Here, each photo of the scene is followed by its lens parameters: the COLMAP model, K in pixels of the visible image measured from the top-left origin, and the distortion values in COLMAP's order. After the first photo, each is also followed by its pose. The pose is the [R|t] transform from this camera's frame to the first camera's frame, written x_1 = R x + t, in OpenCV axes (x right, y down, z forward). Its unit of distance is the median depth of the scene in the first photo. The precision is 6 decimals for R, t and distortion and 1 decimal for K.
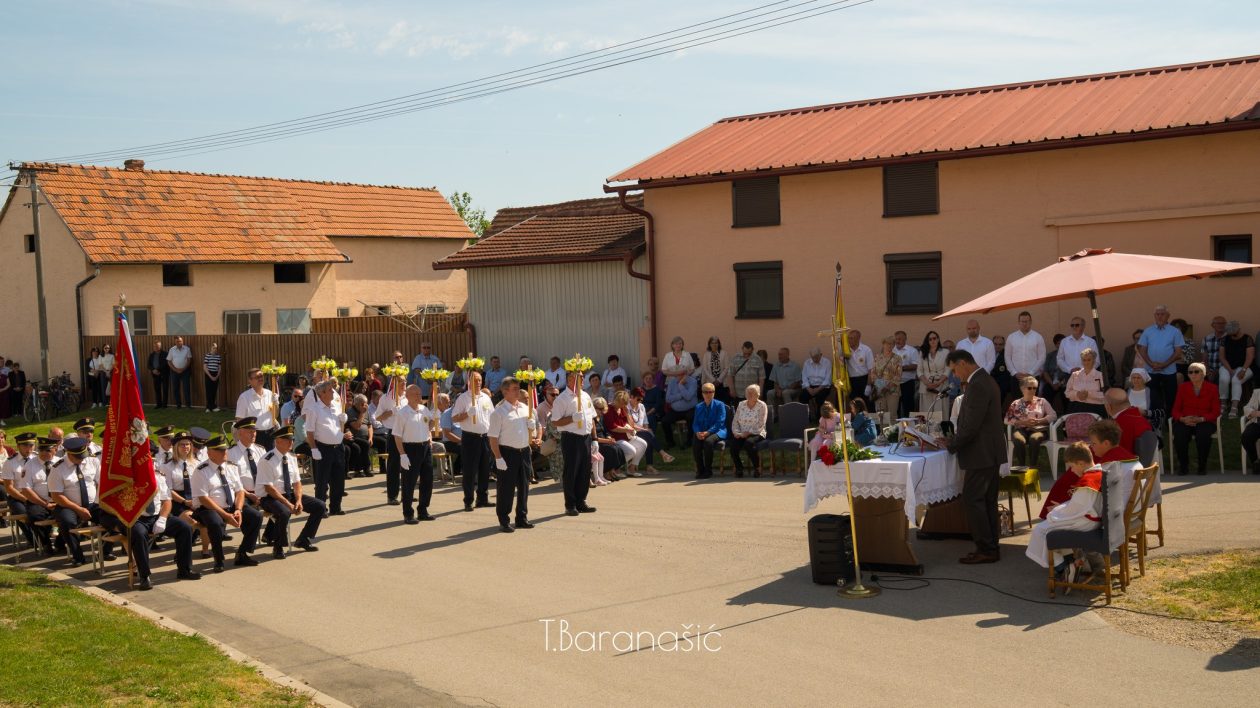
lens RADIAL K [[1347.0, 0, 630.0], [0, 1347.0, 354.0], [0, 0, 1]] dist [0.023908, 0.048654]
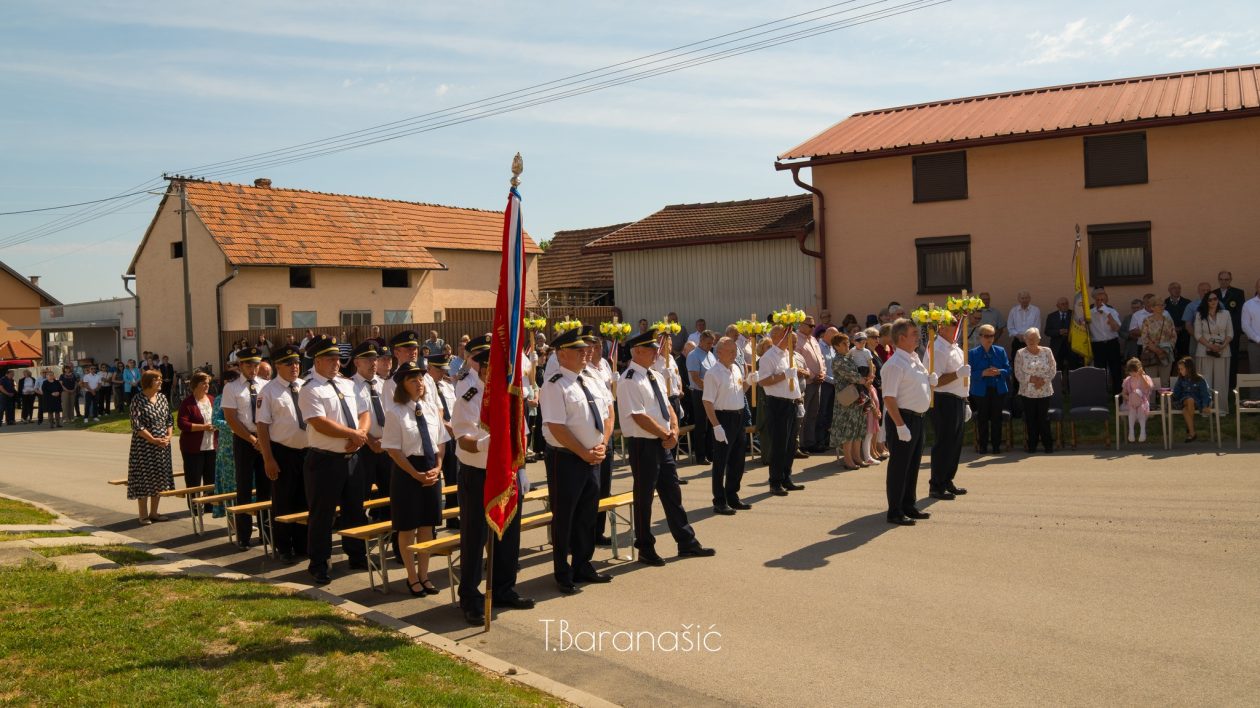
lens RADIAL K [[996.9, 0, 630.0], [0, 996.9, 354.0], [0, 0, 1]] dist [-0.118963, 0.008438]
pose [[0.998724, -0.002780, 0.050422, -0.110907], [0.003539, 0.999882, -0.014975, 0.018338], [-0.050375, 0.015135, 0.998616, 0.186623]]
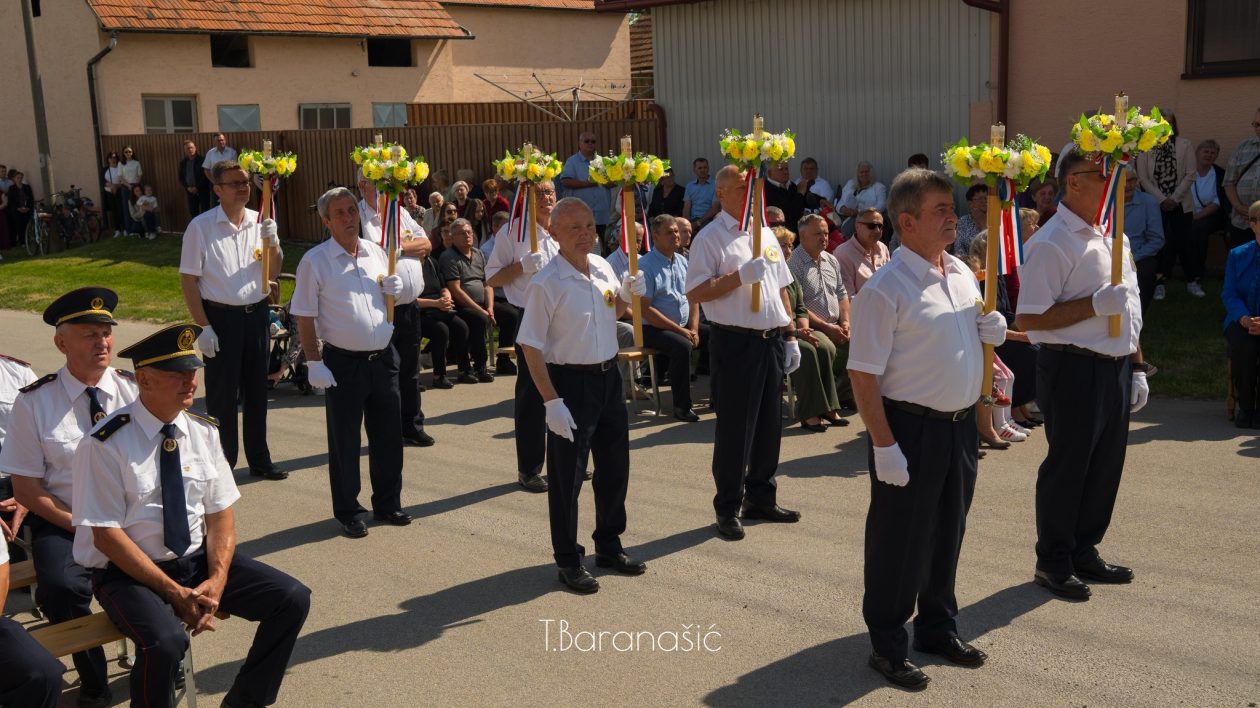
lens RADIAL K [[1403.6, 0, 630.0], [0, 1403.6, 354.0], [0, 0, 1]] dist [-0.014612, 0.222865]
pose [[0.994531, 0.017169, -0.103020, -0.048756], [-0.004393, 0.992399, 0.122981, 0.008295], [0.104349, -0.121856, 0.987047, 0.282200]]
